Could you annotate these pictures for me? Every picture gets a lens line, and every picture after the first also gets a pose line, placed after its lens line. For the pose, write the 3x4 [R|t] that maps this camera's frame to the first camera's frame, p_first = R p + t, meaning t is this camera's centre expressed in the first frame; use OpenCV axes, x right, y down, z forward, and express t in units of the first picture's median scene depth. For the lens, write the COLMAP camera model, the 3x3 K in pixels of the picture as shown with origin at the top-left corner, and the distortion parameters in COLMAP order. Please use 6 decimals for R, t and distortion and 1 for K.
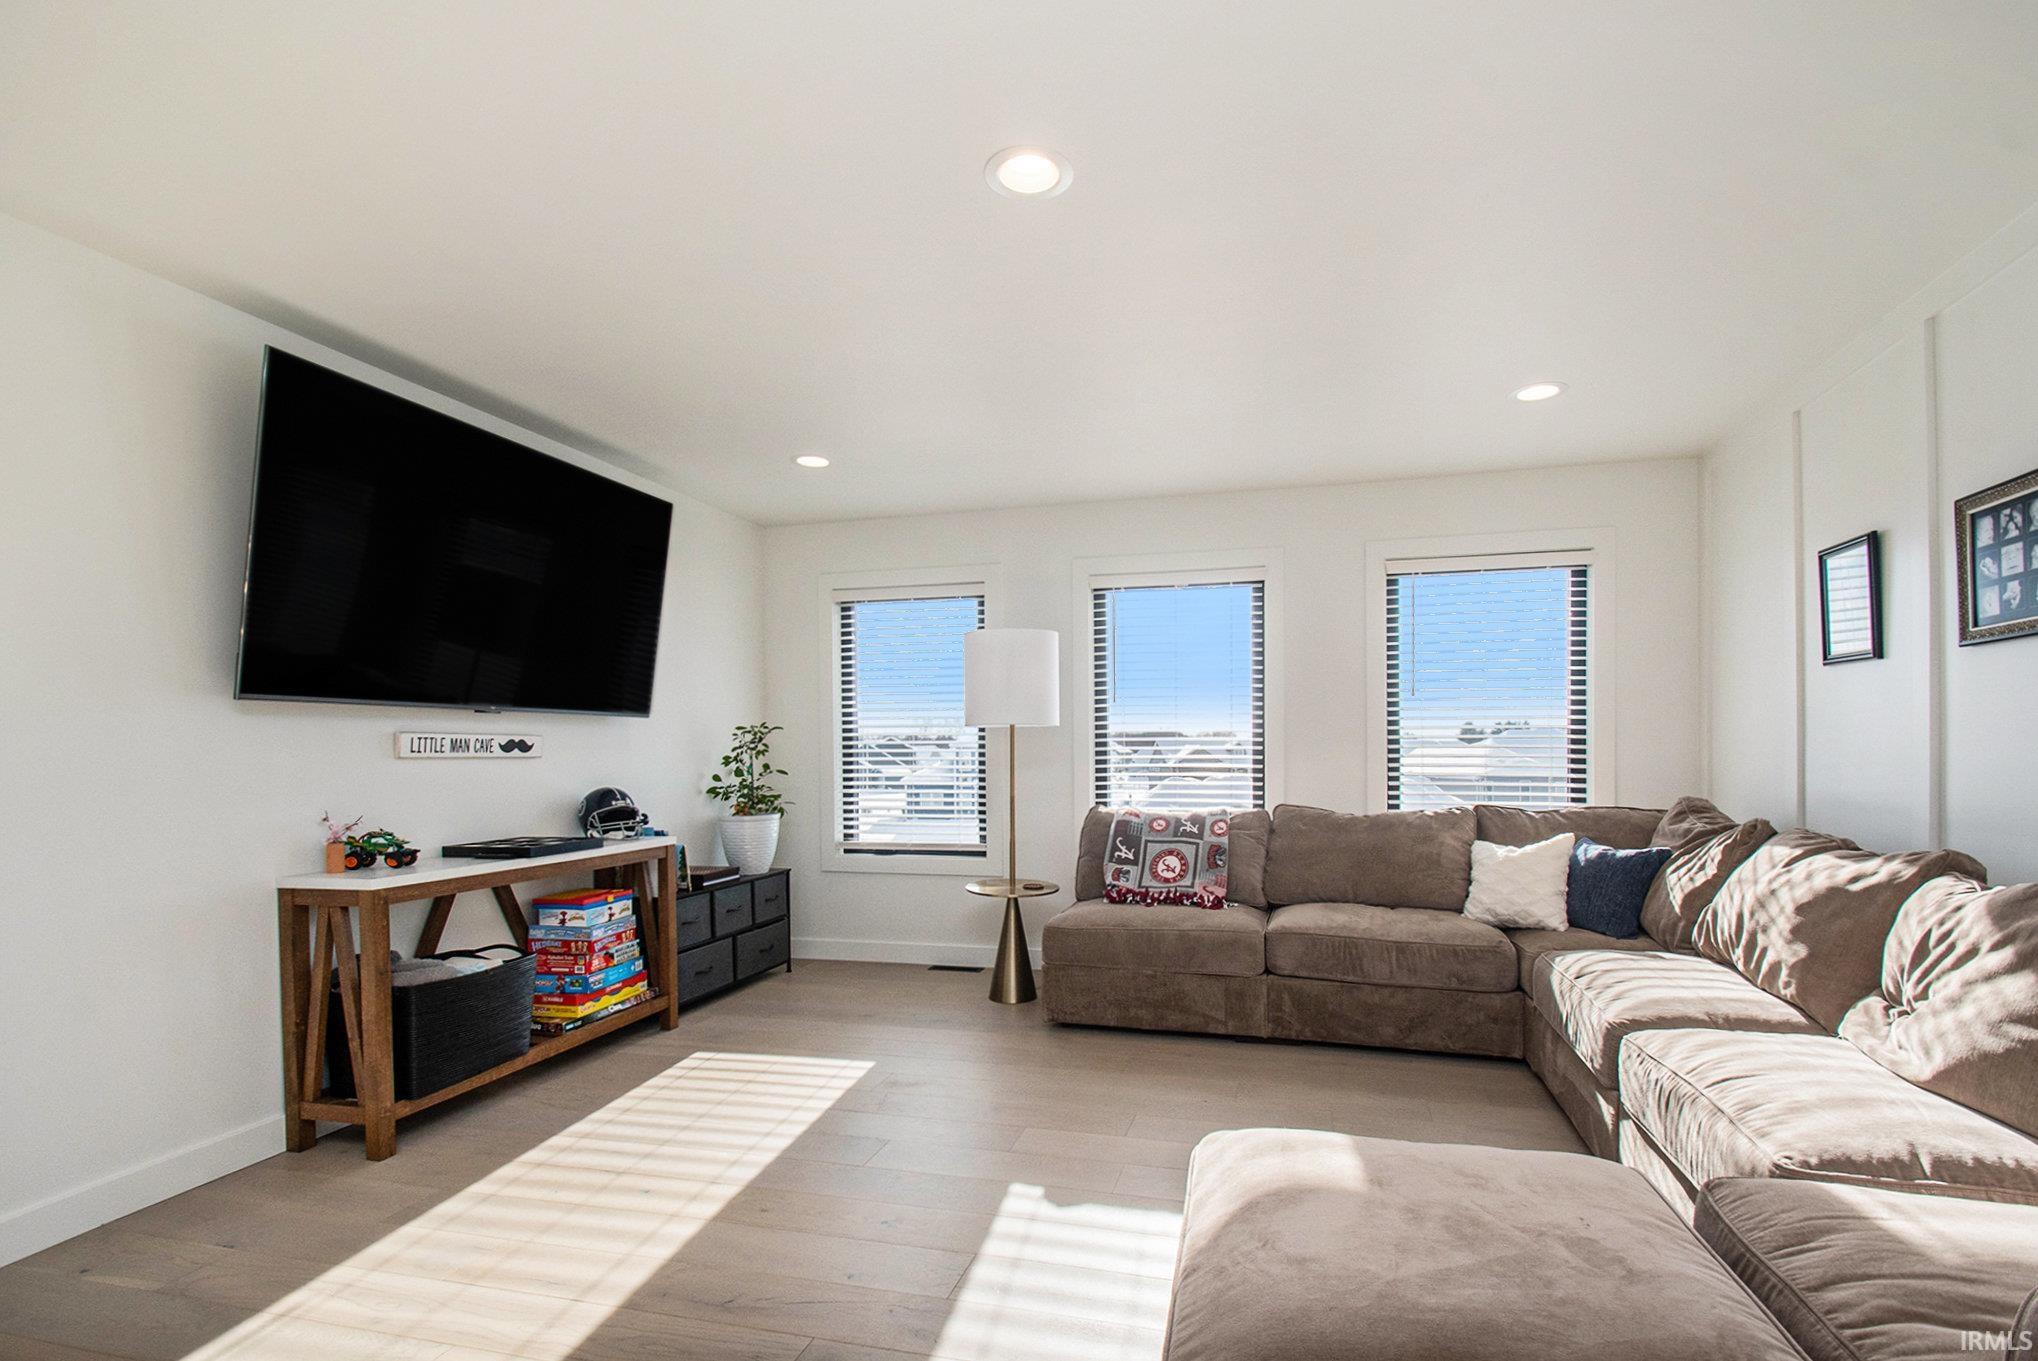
lens RADIAL K [[927.2, 0, 1024.5], [0, 927.2, 776.4], [0, 0, 1]] dist [0.013997, -0.000993]
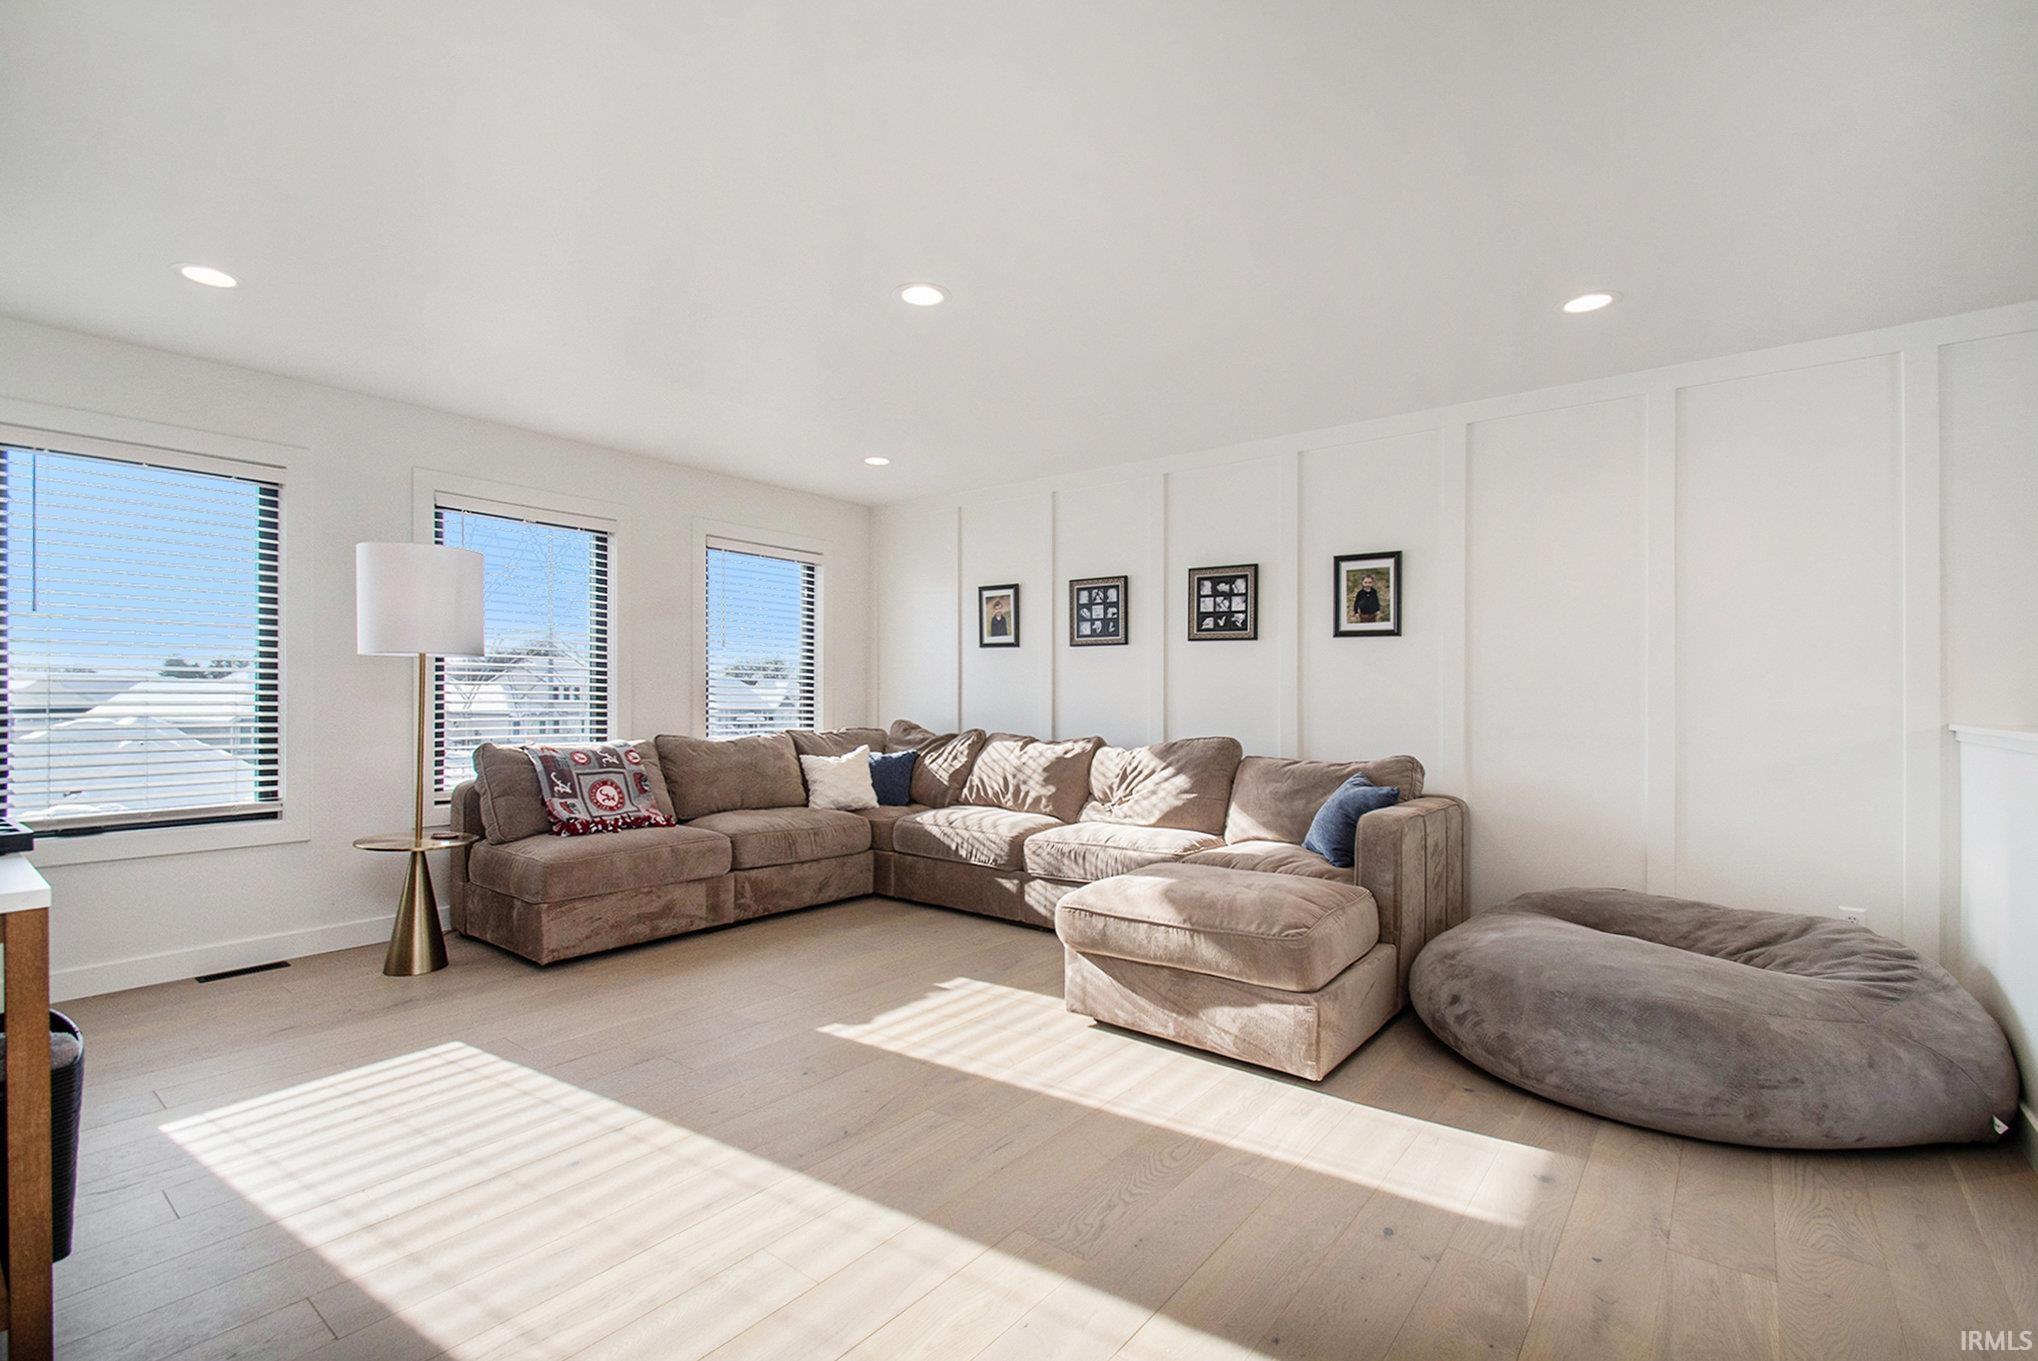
lens RADIAL K [[914.7, 0, 1013.5], [0, 914.7, 721.1], [0, 0, 1]] dist [0.015045, -0.000916]
pose [[0.402756, -0.020093, 0.915087, -0.954567], [0.014244, 0.999776, 0.015683, 0.002798], [-0.915197, 0.006718, 0.402951, 0.232516]]
